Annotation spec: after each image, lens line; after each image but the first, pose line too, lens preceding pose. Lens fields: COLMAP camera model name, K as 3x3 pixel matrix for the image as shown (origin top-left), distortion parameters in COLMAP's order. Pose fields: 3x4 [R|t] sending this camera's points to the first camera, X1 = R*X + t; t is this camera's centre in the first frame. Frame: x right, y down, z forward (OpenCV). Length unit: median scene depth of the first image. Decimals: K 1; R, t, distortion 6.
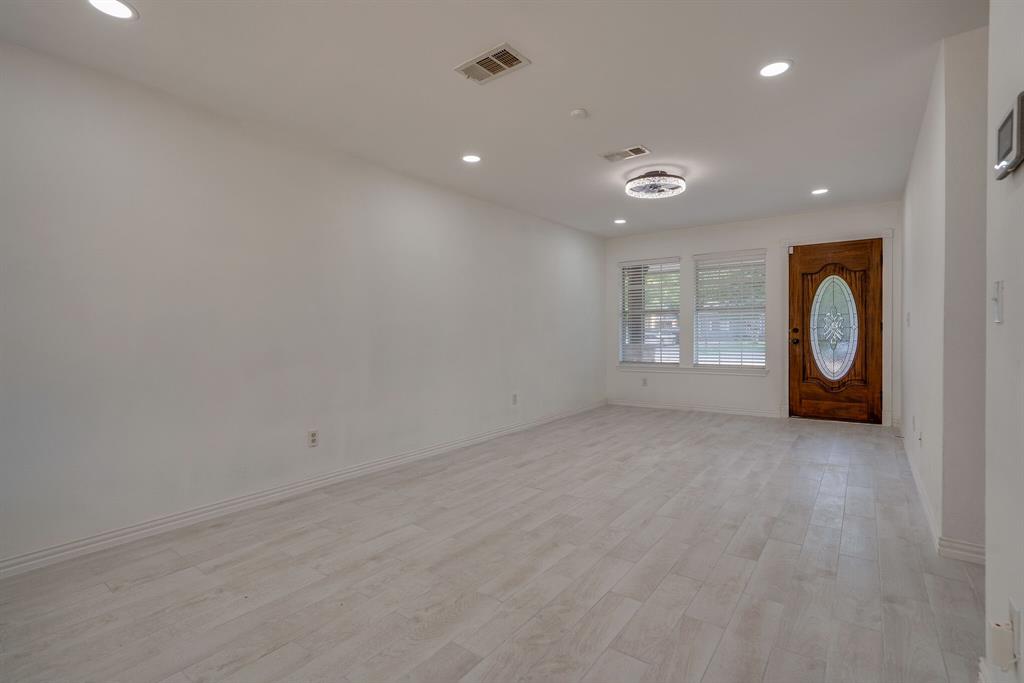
lens RADIAL K [[475.7, 0, 536.6], [0, 475.7, 330.0], [0, 0, 1]] dist [-0.023453, 0.000260]
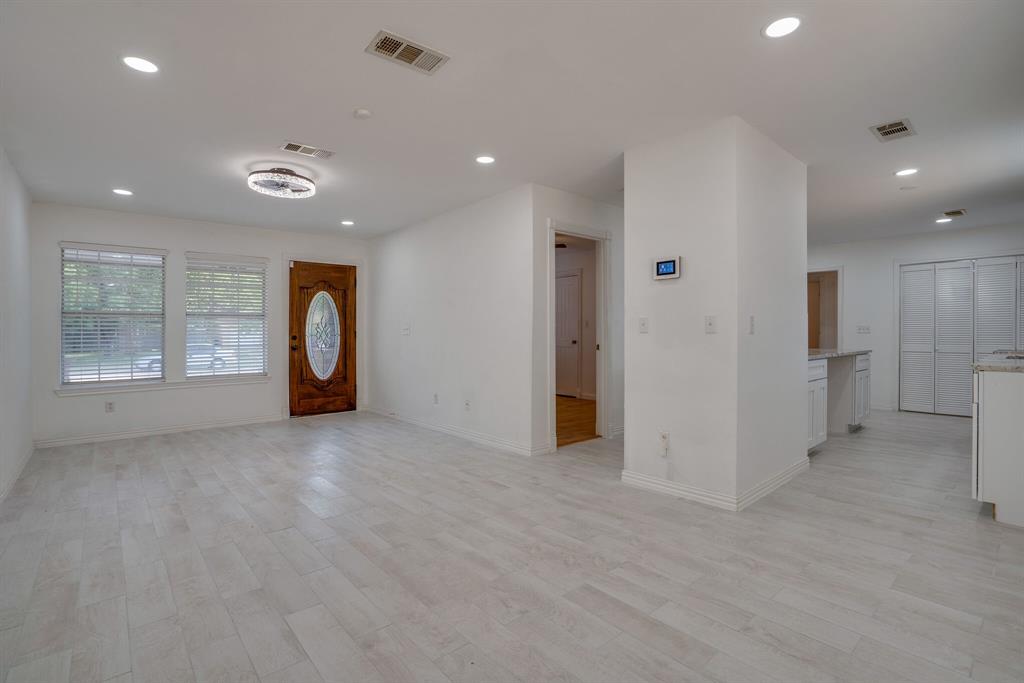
lens RADIAL K [[478.8, 0, 513.6], [0, 478.8, 342.4], [0, 0, 1]] dist [-0.056096, 0.022104]
pose [[0.240923, -0.010384, 0.970489, -0.430985], [0.003118, 0.999946, 0.009925, 0.002370], [-0.970539, 0.000634, 0.240942, 0.262116]]
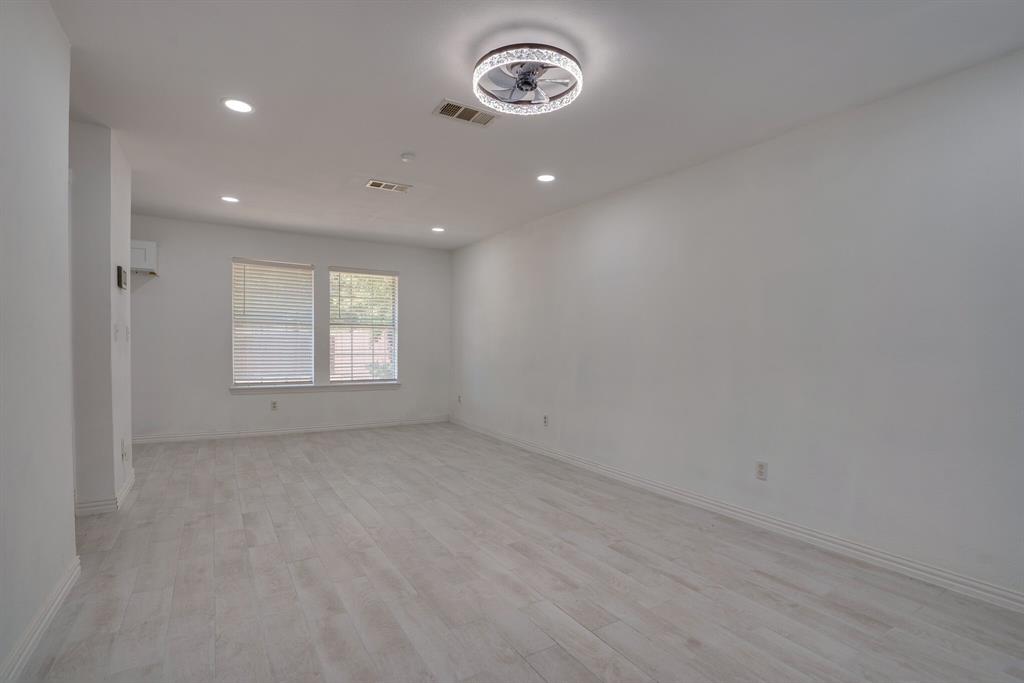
lens RADIAL K [[487.0, 0, 519.0], [0, 487.0, 356.0], [0, 0, 1]] dist [-0.049300, 0.000413]
pose [[-0.384878, 0.019012, -0.922771, 0.602040], [-0.011070, 0.999621, 0.025212, -0.004271], [0.922901, 0.019918, -0.384522, 0.955810]]
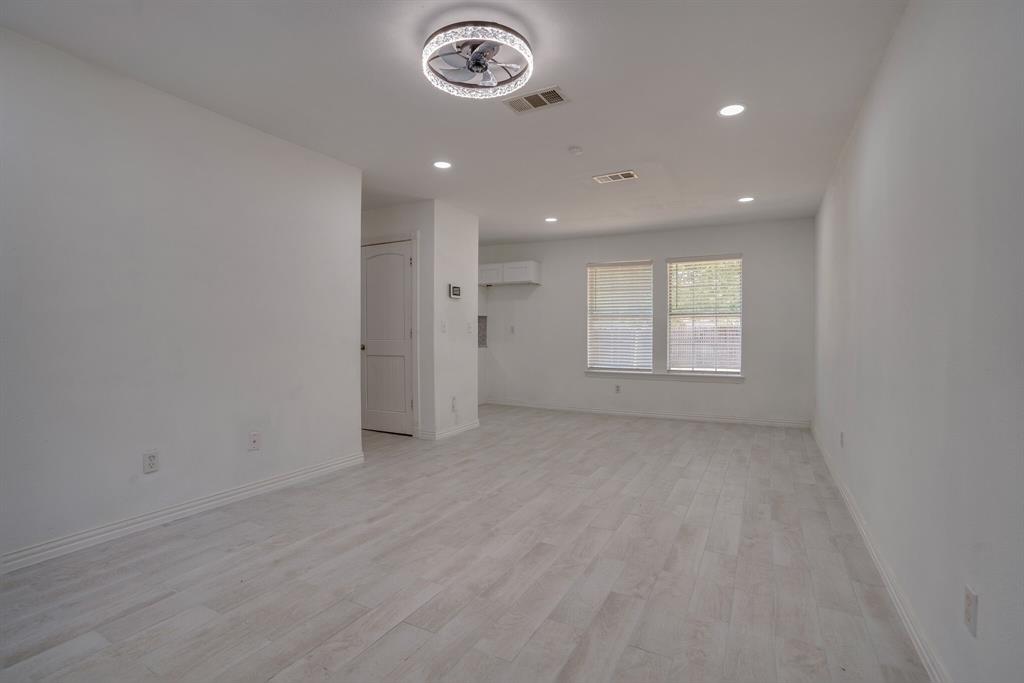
lens RADIAL K [[478.8, 0, 513.6], [0, 478.8, 342.4], [0, 0, 1]] dist [-0.056096, 0.022104]
pose [[-0.992809, 0.004411, -0.119628, 0.218695], [0.002468, 0.999863, 0.016391, 0.001562], [0.119684, 0.015978, -0.992683, 1.215268]]
